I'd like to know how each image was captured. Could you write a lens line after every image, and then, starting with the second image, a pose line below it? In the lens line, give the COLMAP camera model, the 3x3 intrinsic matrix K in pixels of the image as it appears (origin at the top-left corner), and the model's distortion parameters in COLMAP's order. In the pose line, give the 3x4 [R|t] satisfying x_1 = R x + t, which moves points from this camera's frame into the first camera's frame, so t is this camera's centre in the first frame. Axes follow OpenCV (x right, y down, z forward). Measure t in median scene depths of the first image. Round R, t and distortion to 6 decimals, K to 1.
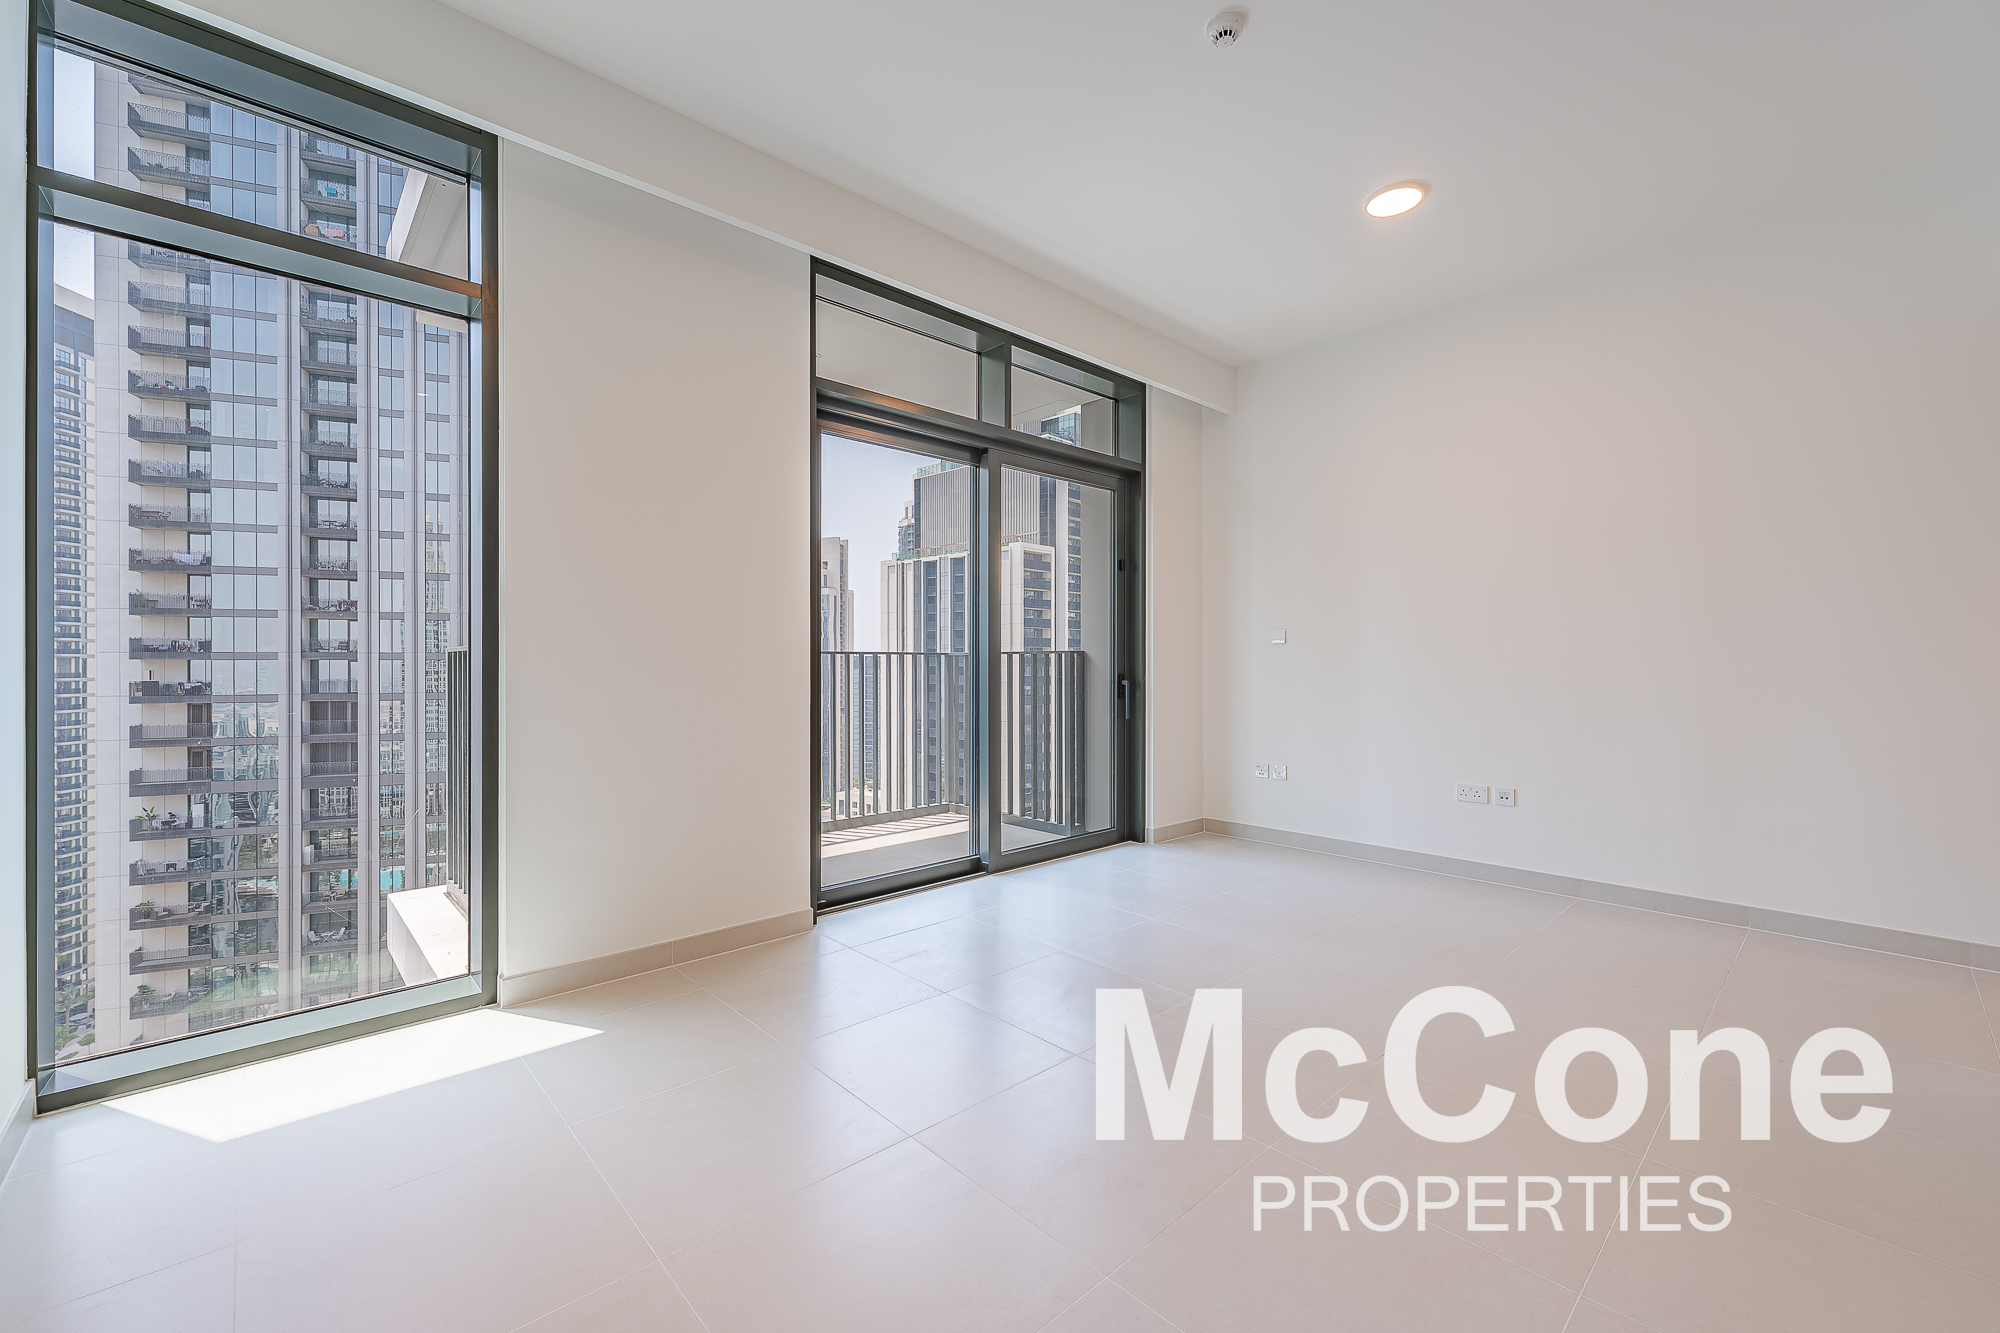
lens RADIAL K [[814.3, 0, 987.0], [0, 814.3, 662.7], [0, 0, 1]] dist [0.003655, -0.002596]
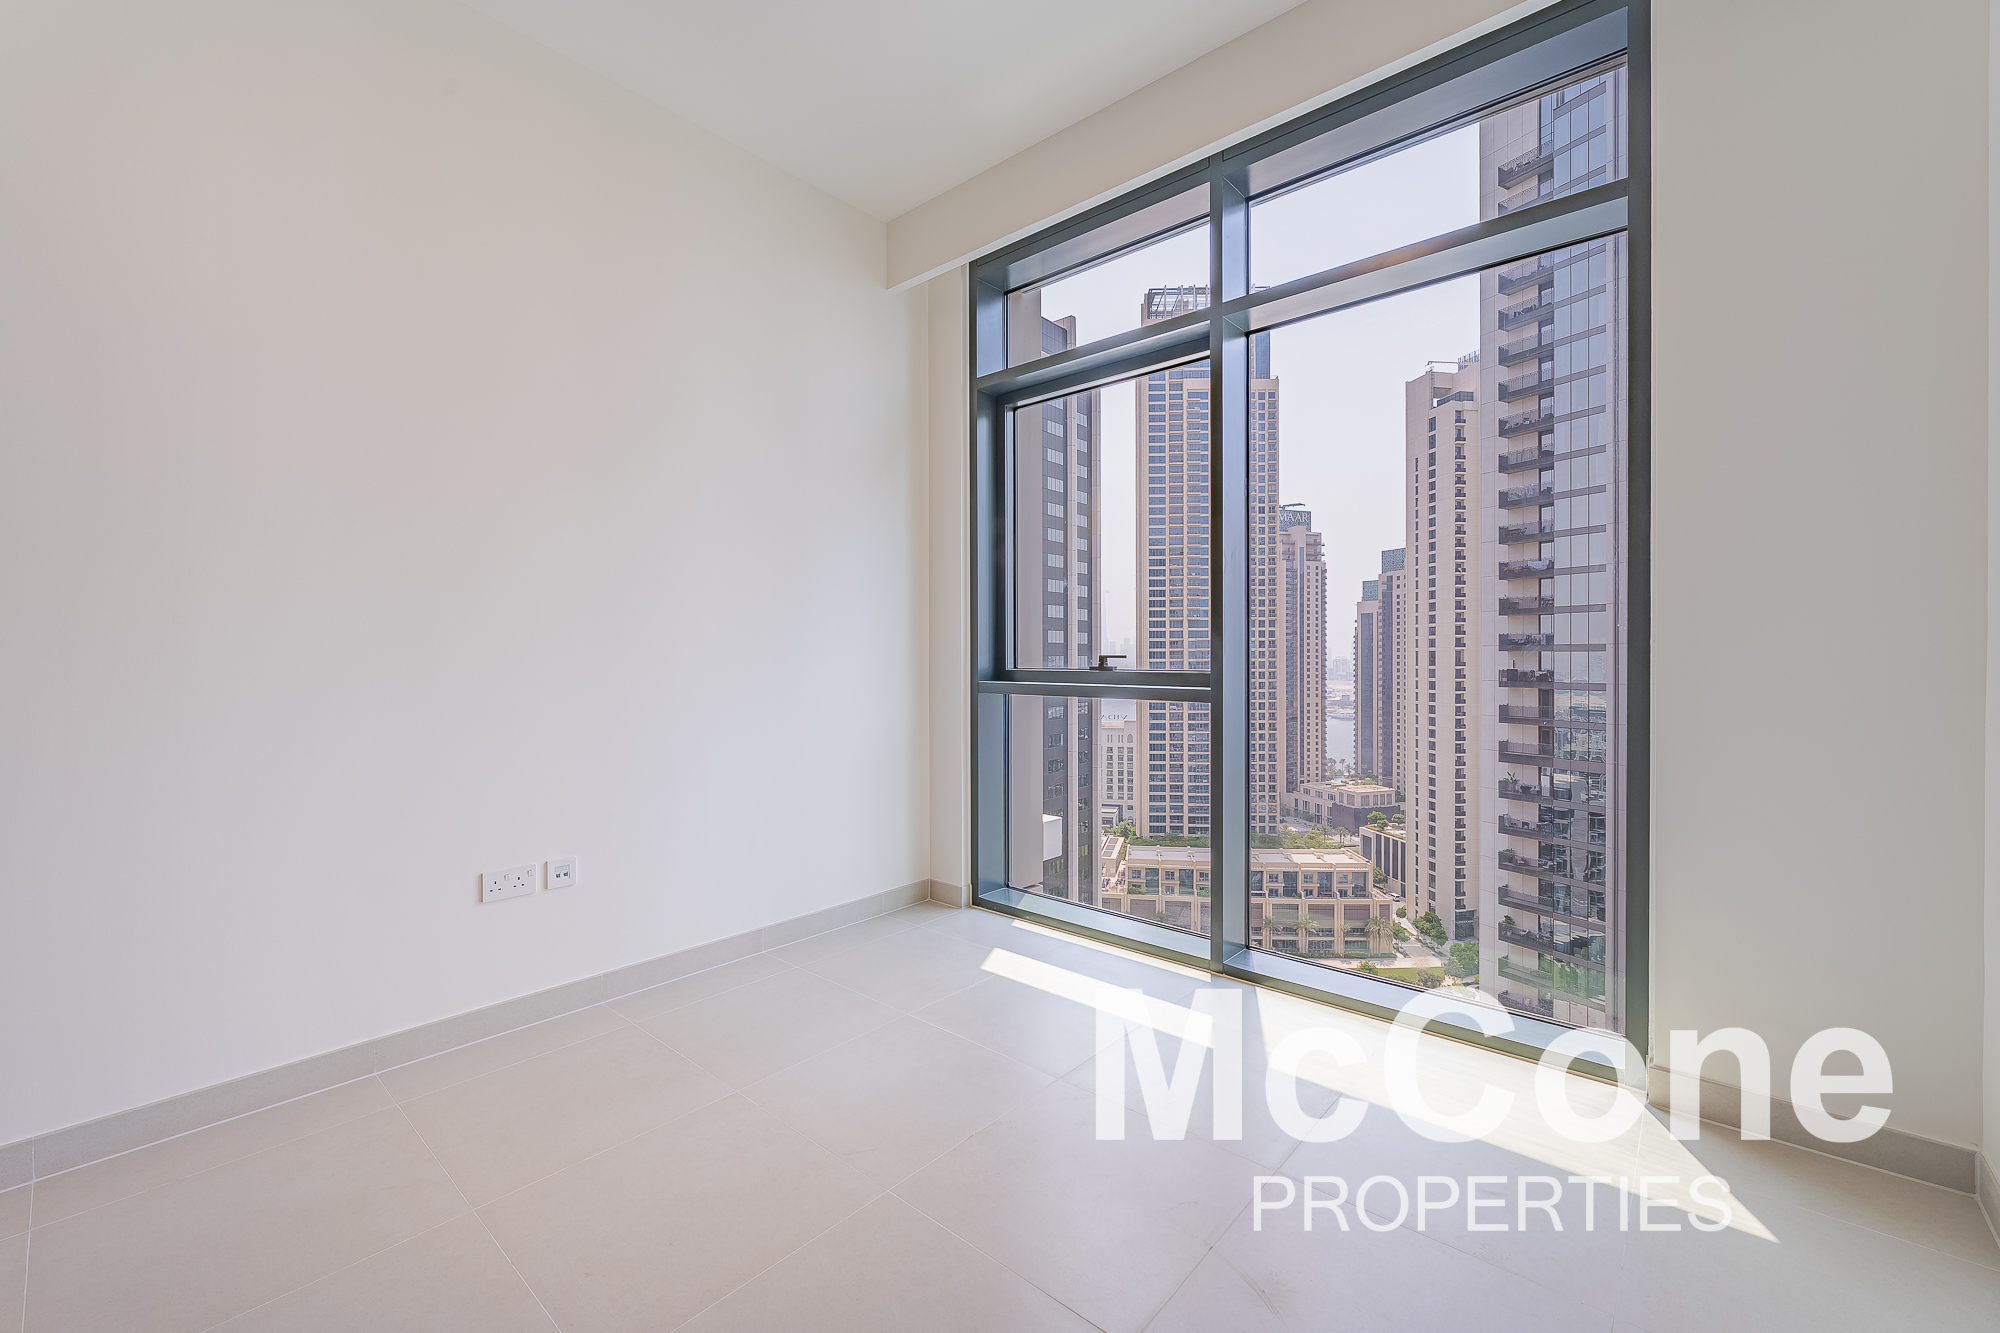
lens RADIAL K [[814.3, 0, 996.9], [0, 814.3, 662.6], [0, 0, 1]] dist [0.003655, -0.002596]
pose [[0.106699, 0.008521, -0.994255, 0.100627], [0.002898, 0.999956, 0.008881, -0.000140], [0.994287, -0.003829, 0.106670, 0.101312]]
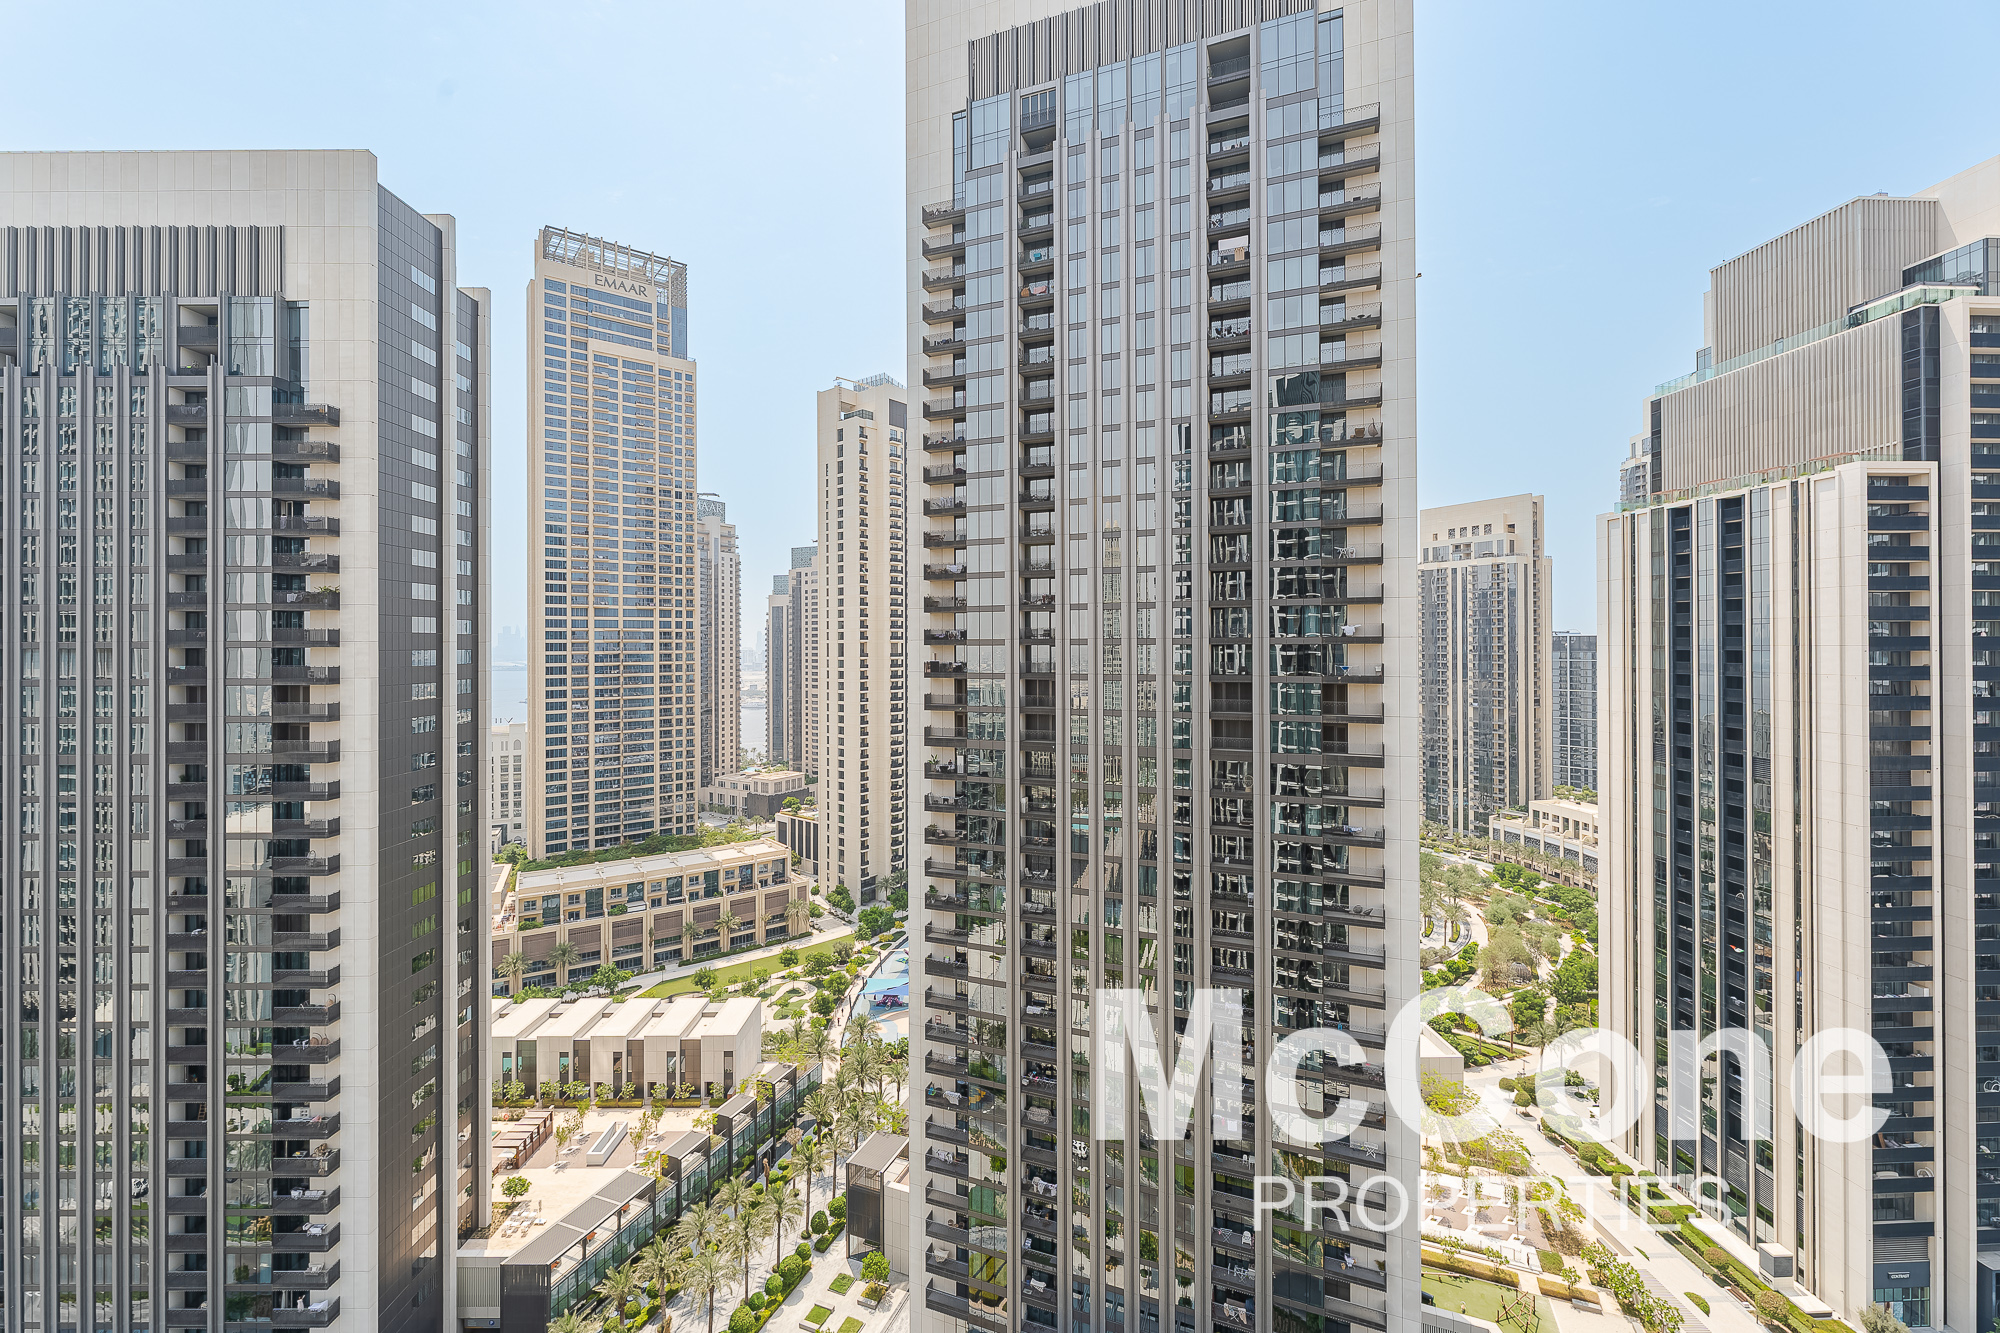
lens RADIAL K [[814.3, 0, 1006.4], [0, 814.3, 644.2], [0, 0, 1]] dist [0.003655, -0.002596]
pose [[0.727719, -0.002181, -0.685872, -0.014269], [0.001977, 0.999997, -0.001083, -0.004075], [0.685873, -0.000568, 0.727721, 0.097080]]
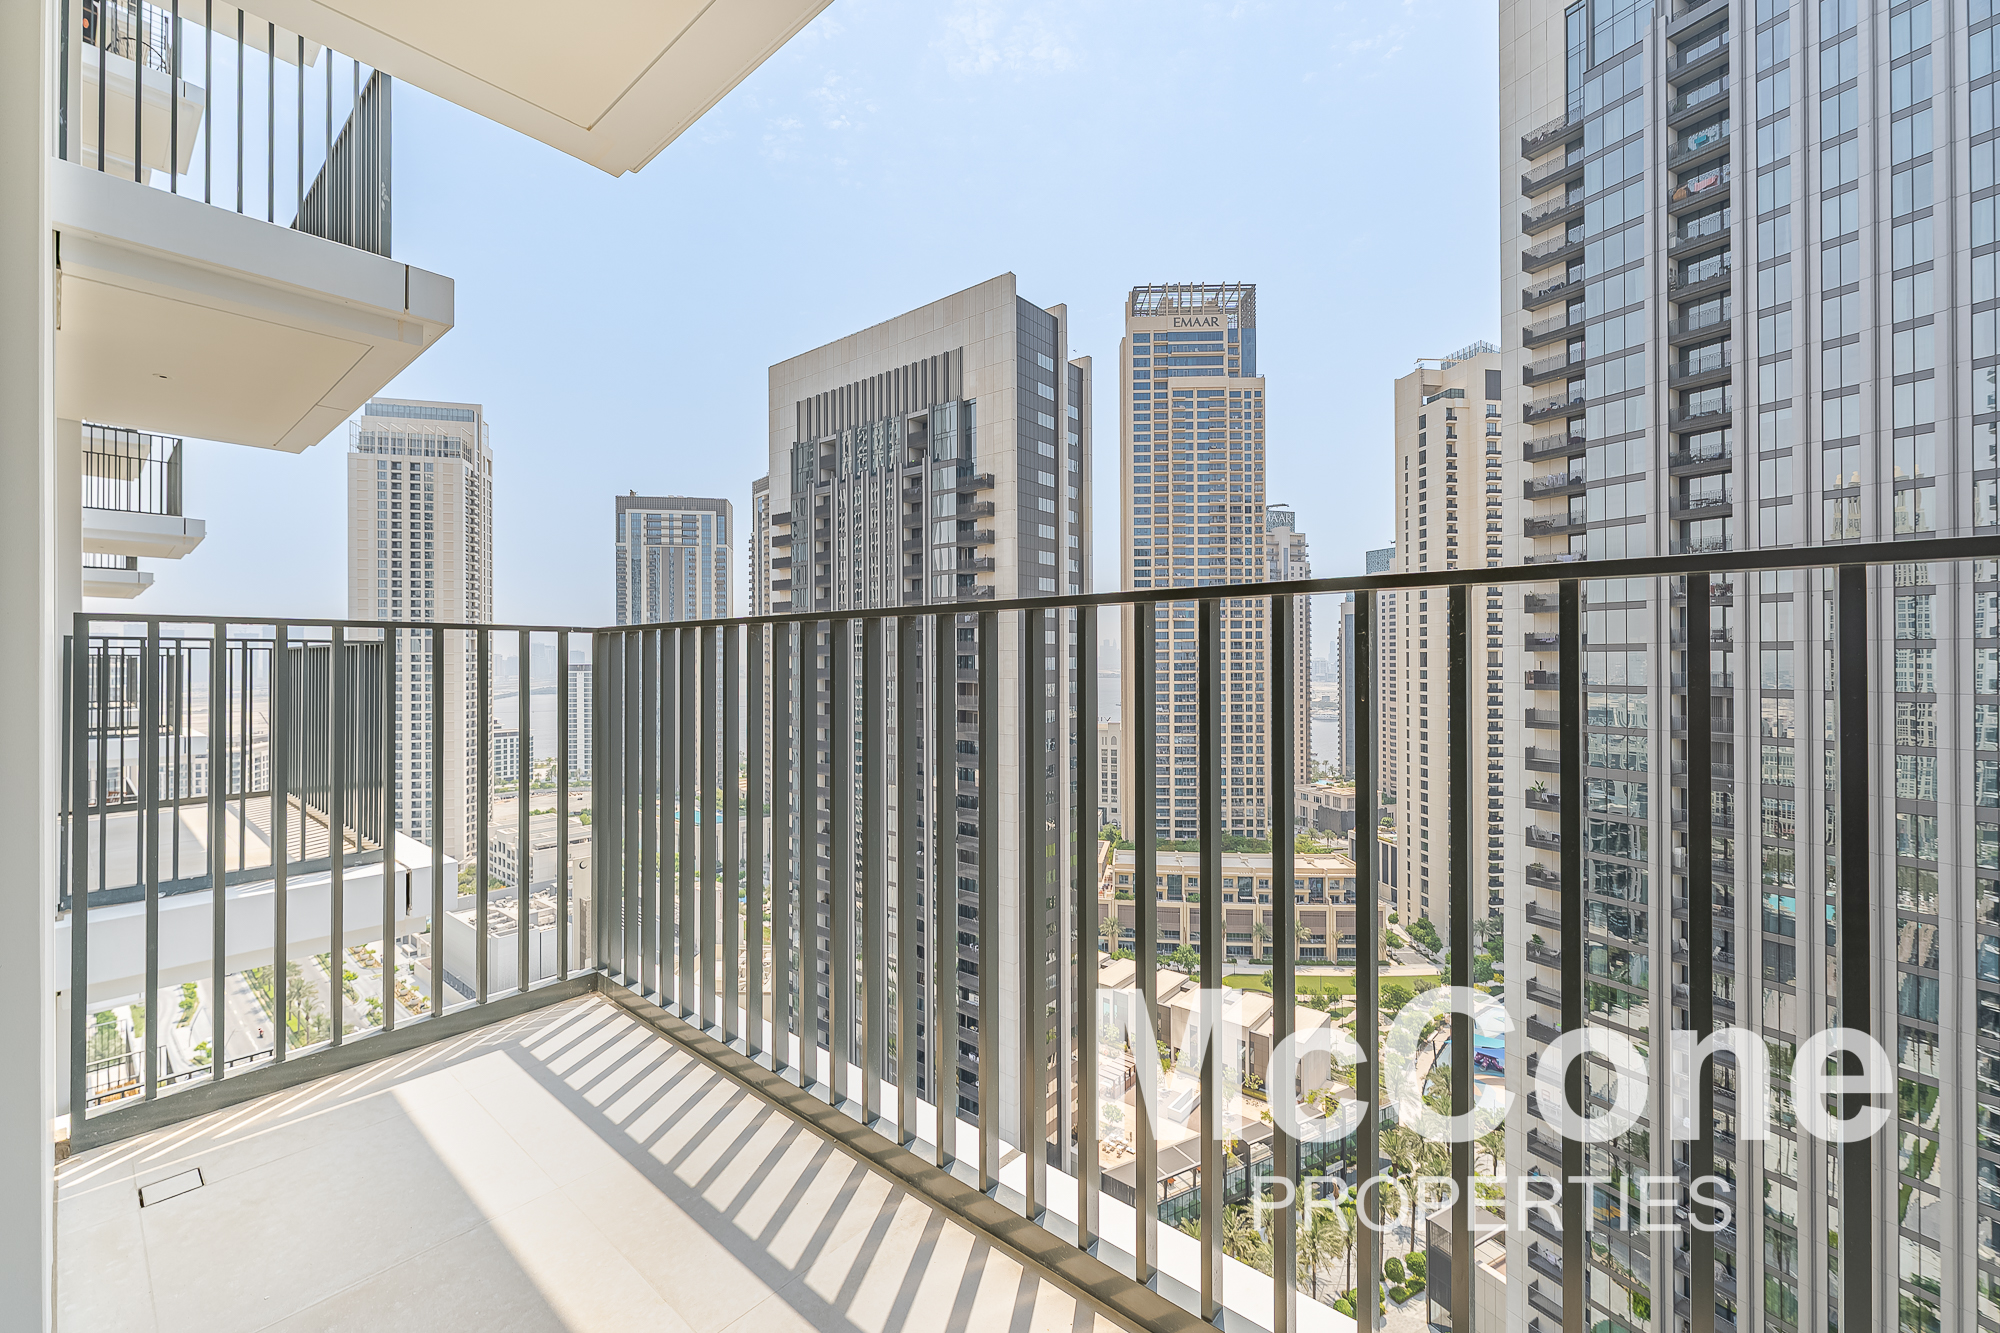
lens RADIAL K [[814.3, 0, 988.1], [0, 814.3, 659.2], [0, 0, 1]] dist [0.003655, -0.002596]
pose [[0.120518, 0.001326, -0.992710, 0.012516], [0.004979, 0.999986, 0.001940, 0.000323], [0.992699, -0.005177, 0.120510, 0.093593]]
